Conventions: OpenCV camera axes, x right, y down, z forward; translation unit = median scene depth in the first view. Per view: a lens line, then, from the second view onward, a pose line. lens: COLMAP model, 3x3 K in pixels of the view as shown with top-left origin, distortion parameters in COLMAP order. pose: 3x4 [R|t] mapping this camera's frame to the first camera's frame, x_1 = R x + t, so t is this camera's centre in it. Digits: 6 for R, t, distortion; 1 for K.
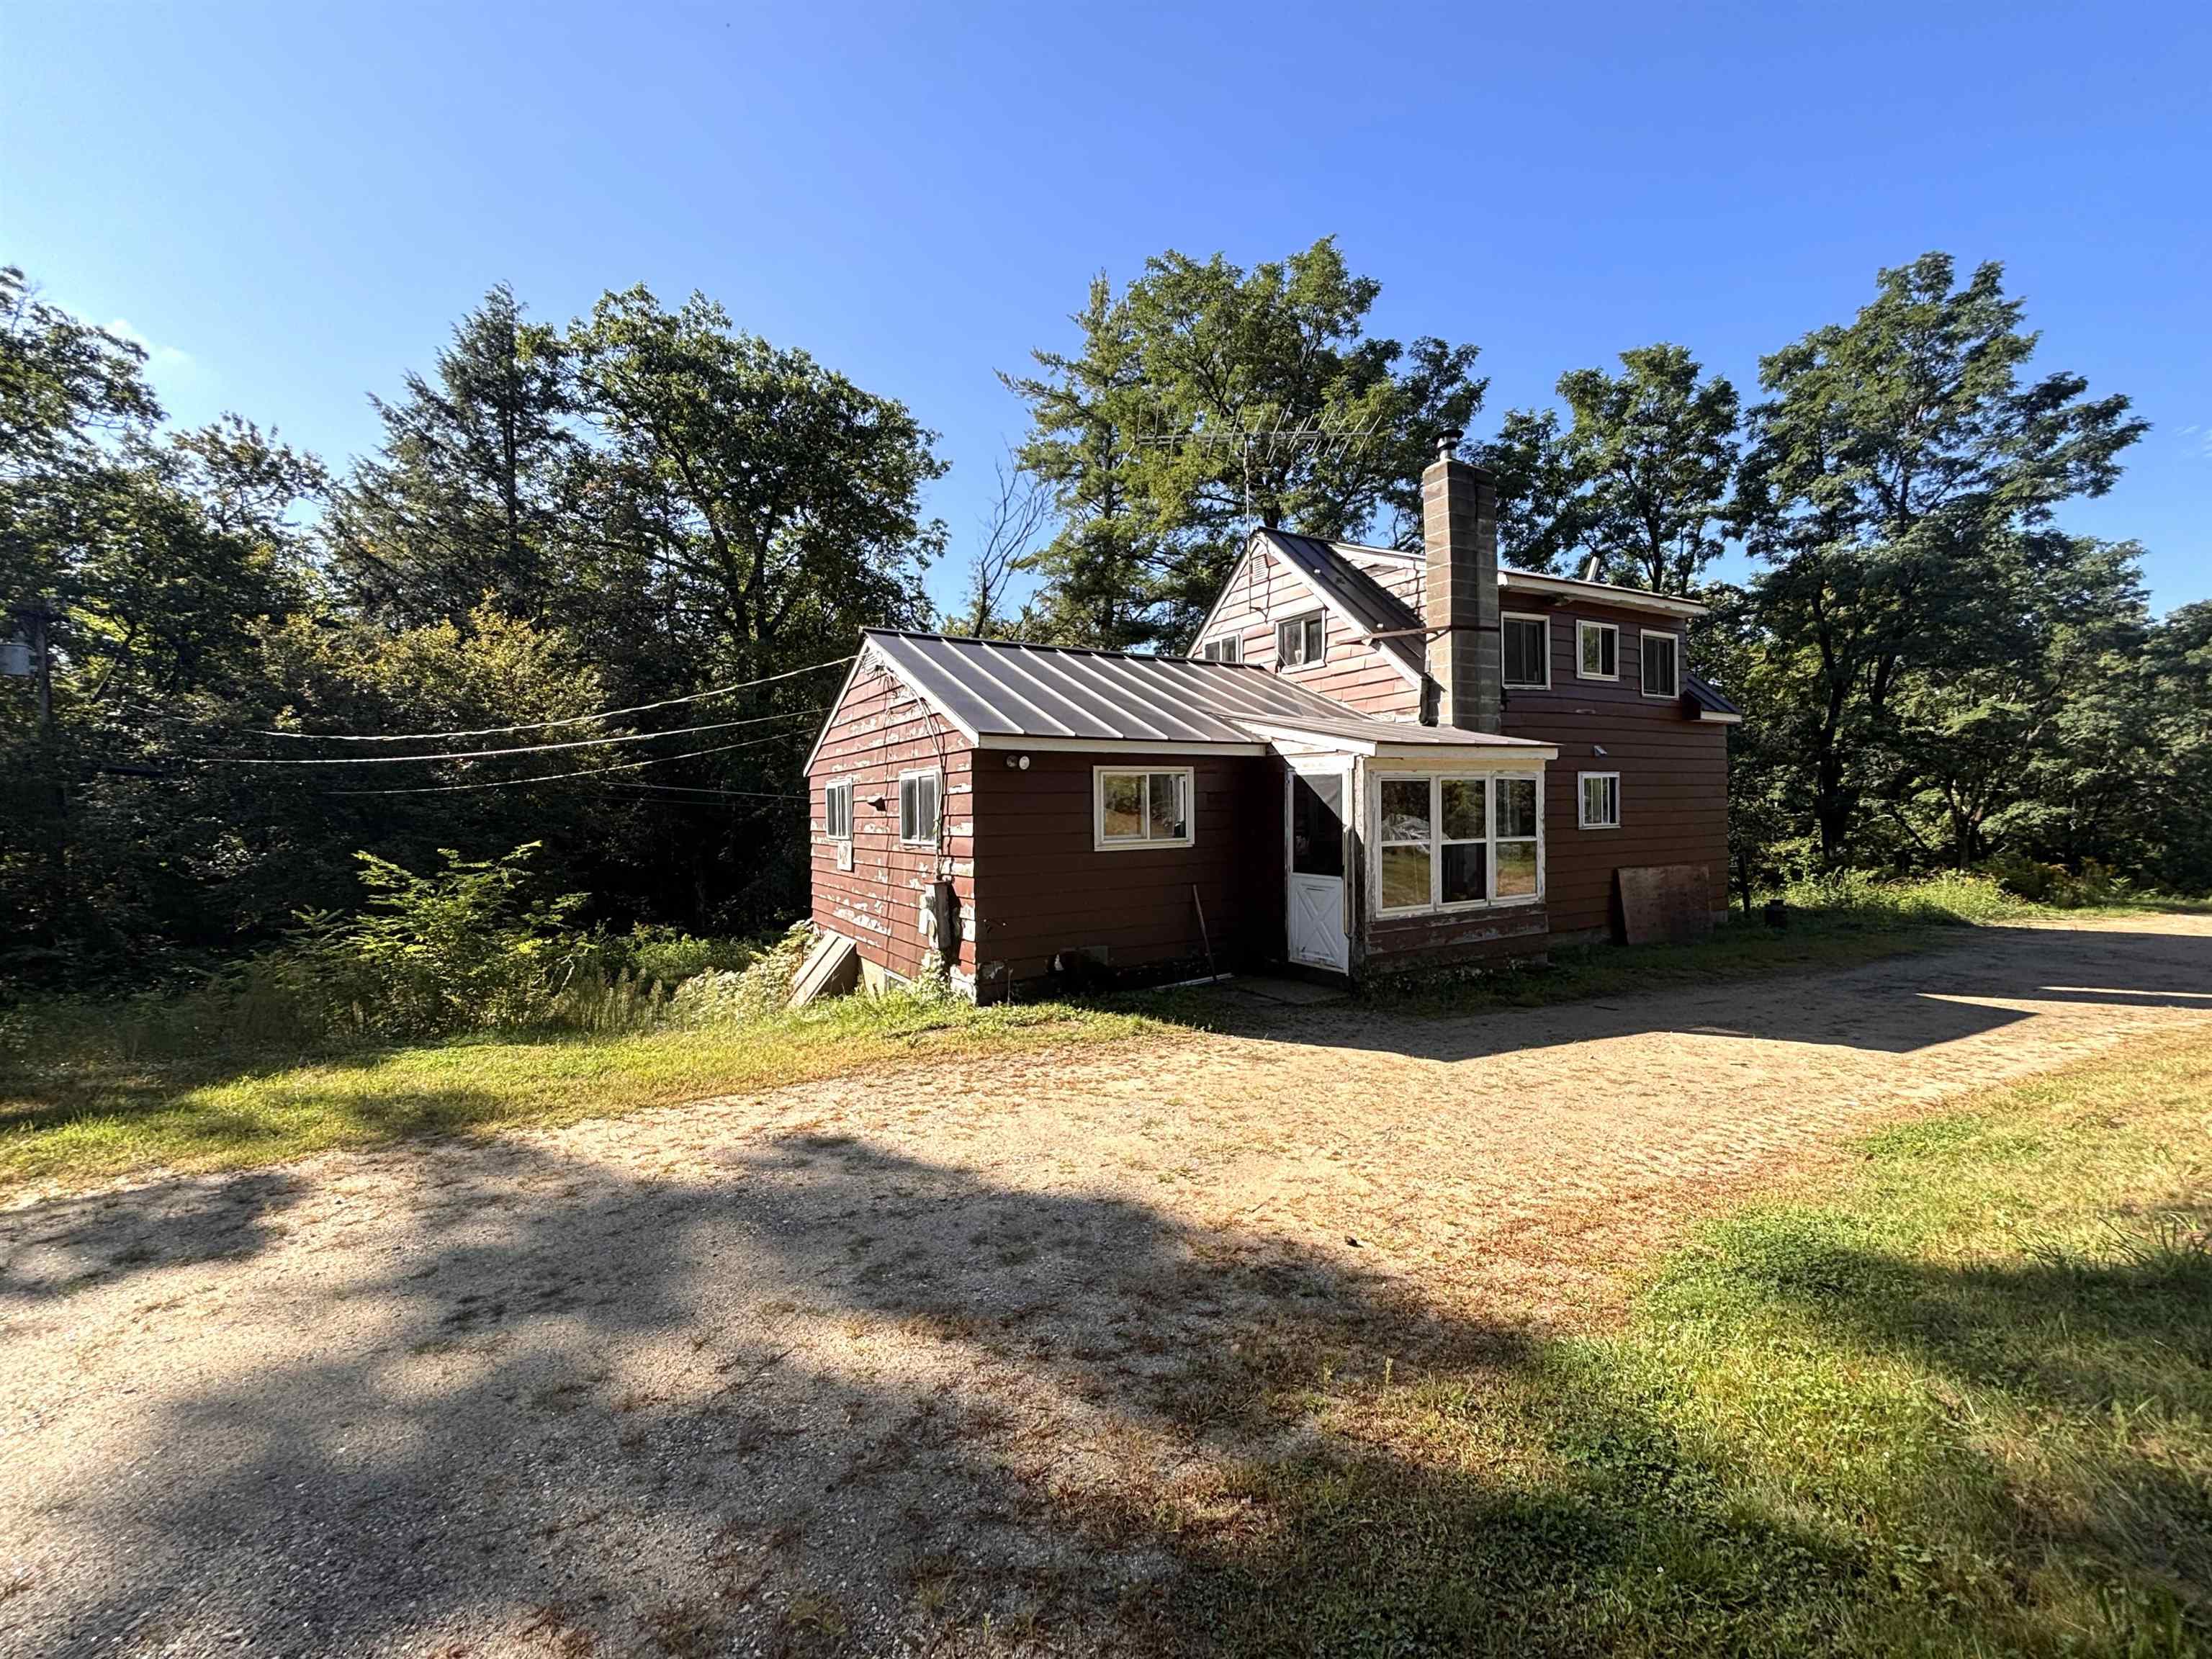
lens RADIAL K [[879.8, 0, 1119.9], [0, 879.8, 828.5], [0, 0, 1]] dist [-0.001299, -0.000620]
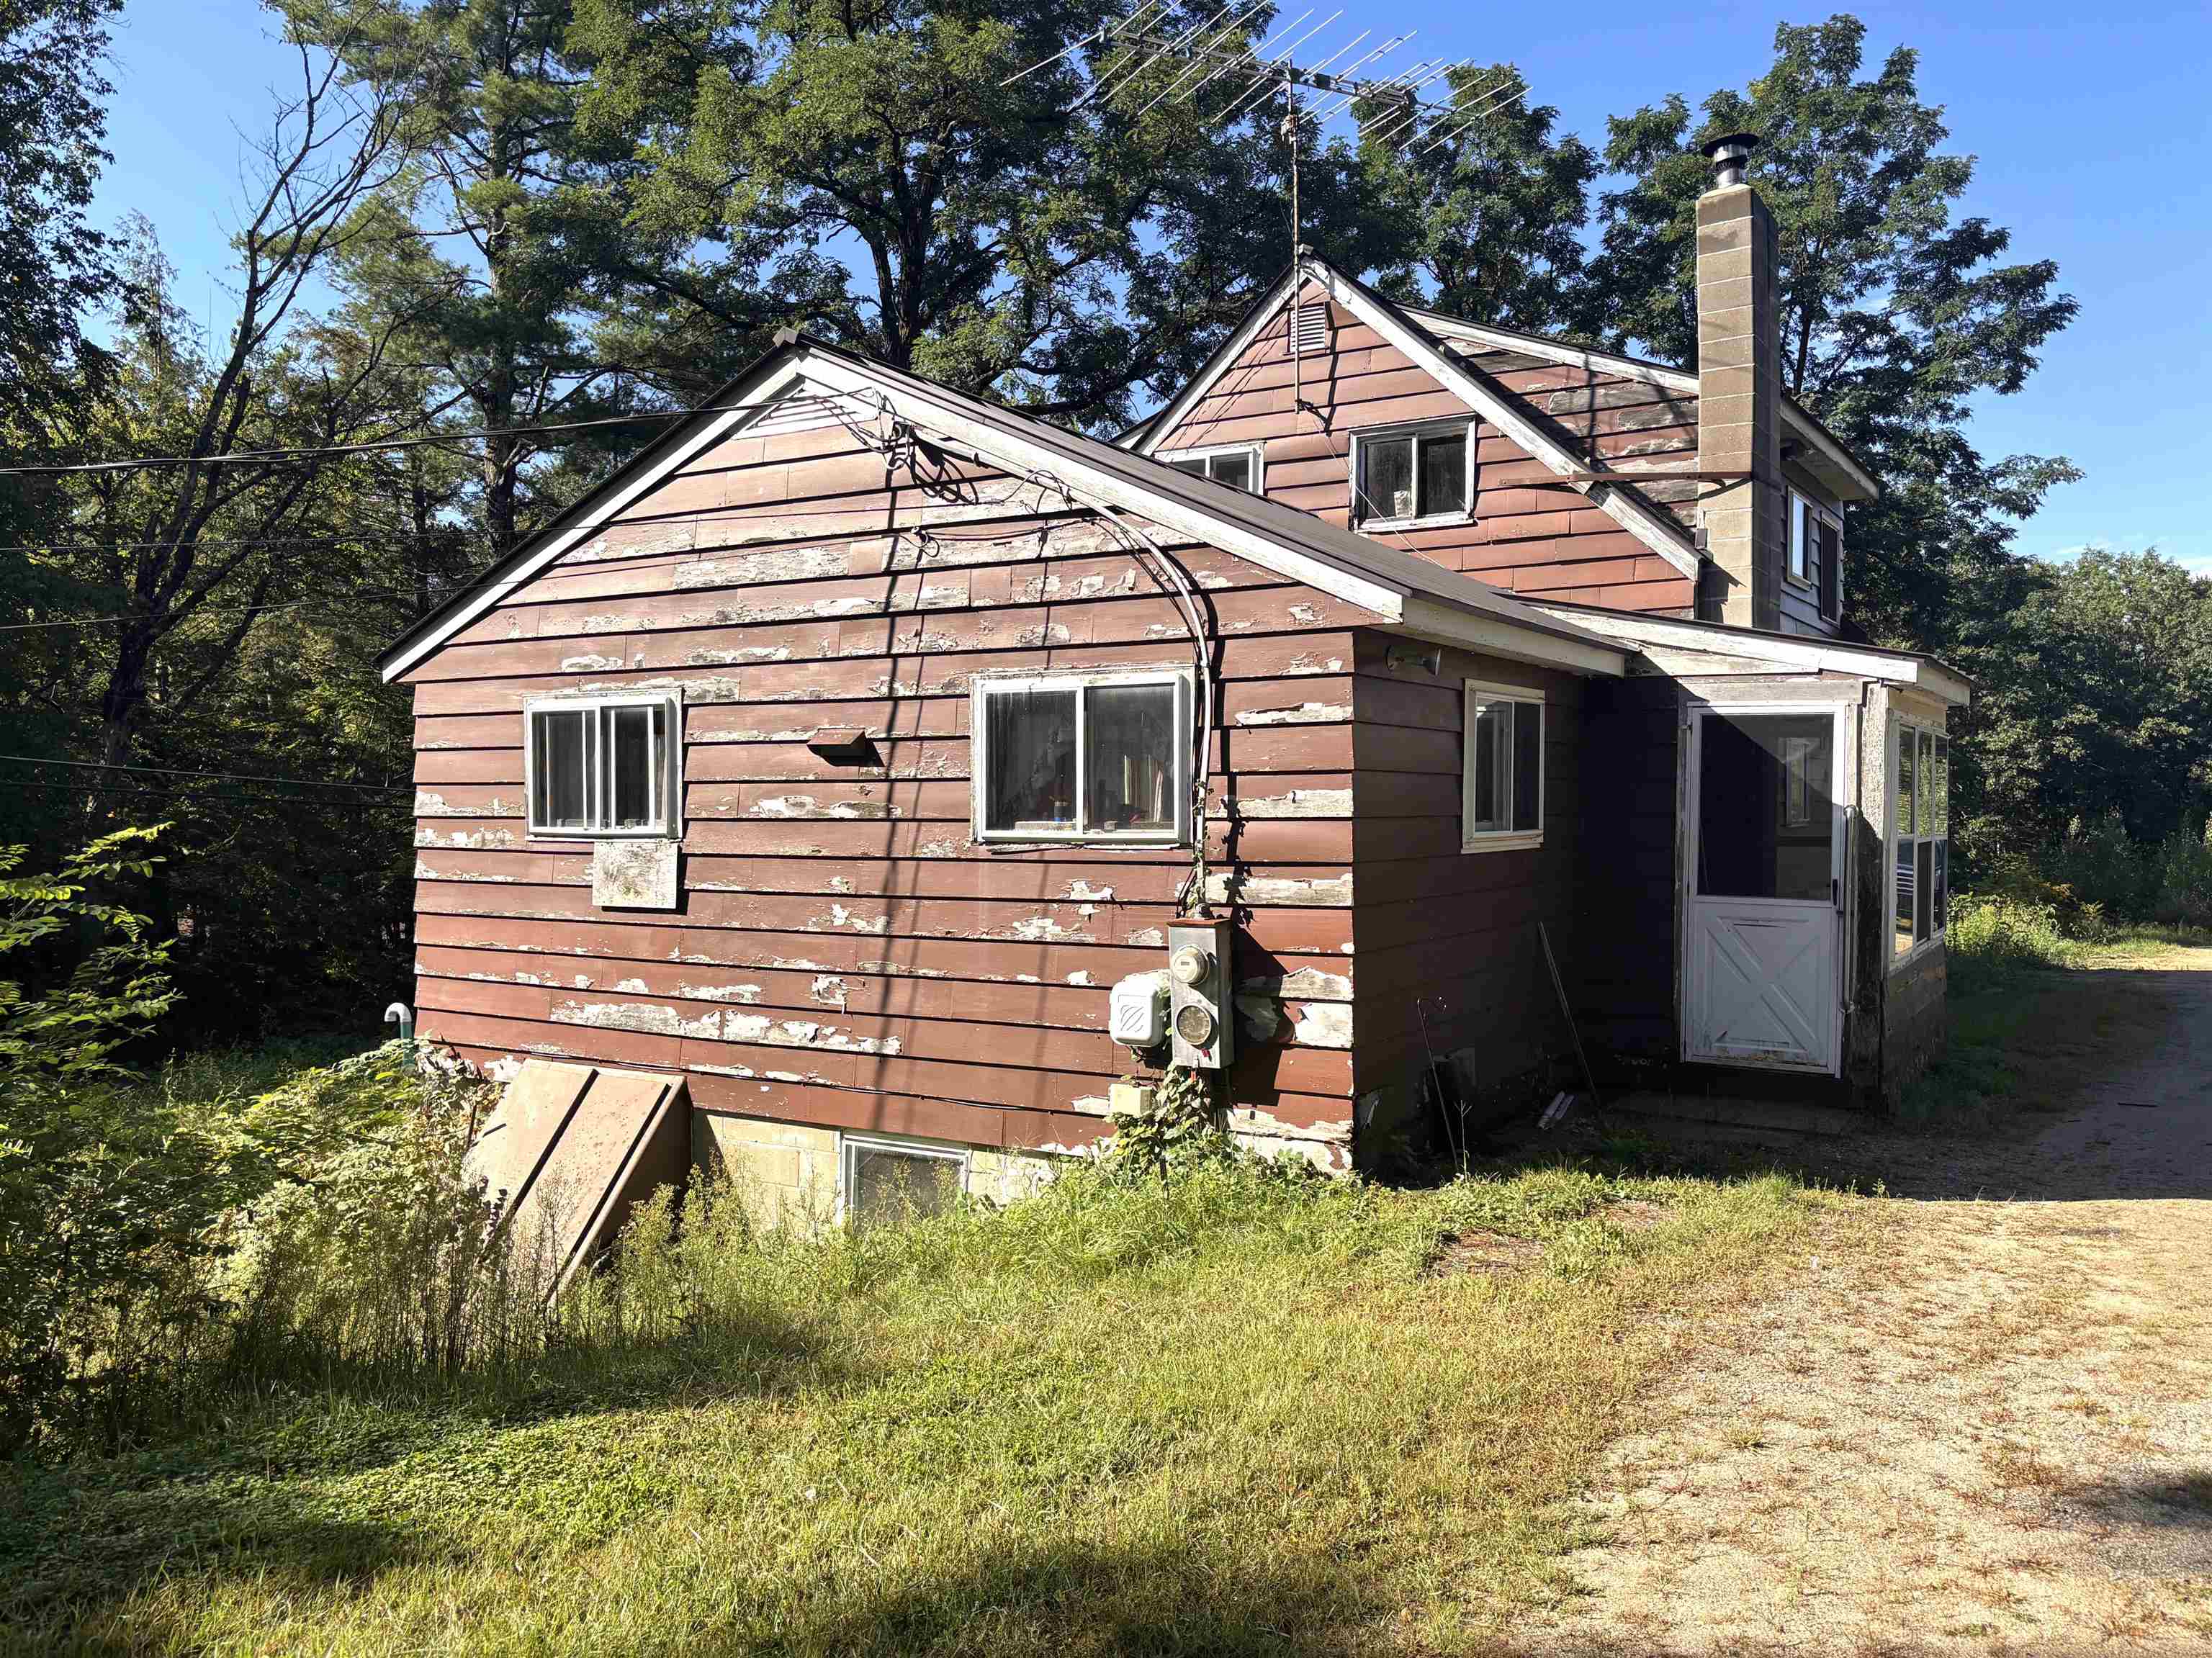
lens RADIAL K [[1647.5, 0, 1107.8], [0, 1647.5, 825.5], [0, 0, 1]] dist [0.013021, -0.000708]
pose [[0.896622, 0.009319, 0.442699, -0.474751], [-0.005579, 0.999937, -0.009748, 0.015875], [-0.442762, 0.006271, 0.896617, 0.205633]]
